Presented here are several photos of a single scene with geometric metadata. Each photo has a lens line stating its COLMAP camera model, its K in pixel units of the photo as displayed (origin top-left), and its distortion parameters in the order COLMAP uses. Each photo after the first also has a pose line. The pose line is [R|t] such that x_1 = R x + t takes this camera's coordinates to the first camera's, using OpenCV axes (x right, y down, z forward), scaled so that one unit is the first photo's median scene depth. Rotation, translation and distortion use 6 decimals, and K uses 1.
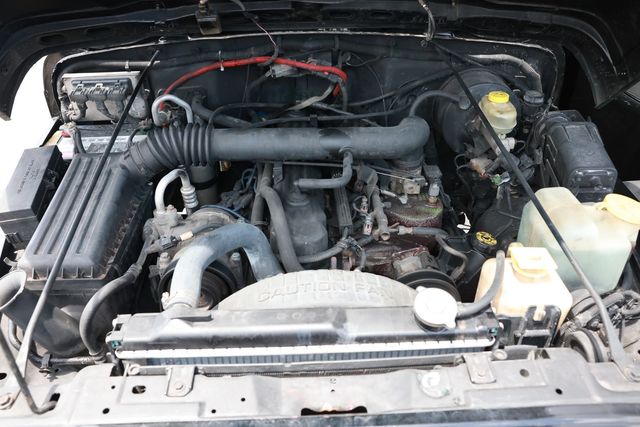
lens RADIAL K [[514.7, 0, 319.6], [0, 514.7, 213.8], [0, 0, 1]] dist [-0.072525, 0.010833]
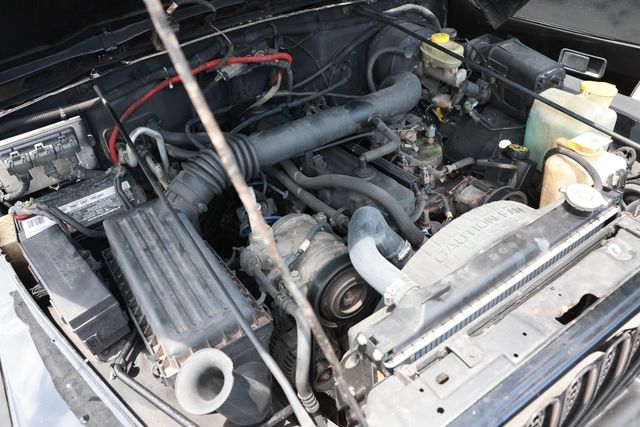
lens RADIAL K [[514.7, 0, 319.7], [0, 514.7, 212.4], [0, 0, 1]] dist [-0.072525, 0.010833]
pose [[0.844953, -0.368948, 0.387209, -0.406891], [0.365192, 0.926923, 0.086300, -0.059160], [-0.390753, 0.068487, 0.917944, 0.085831]]
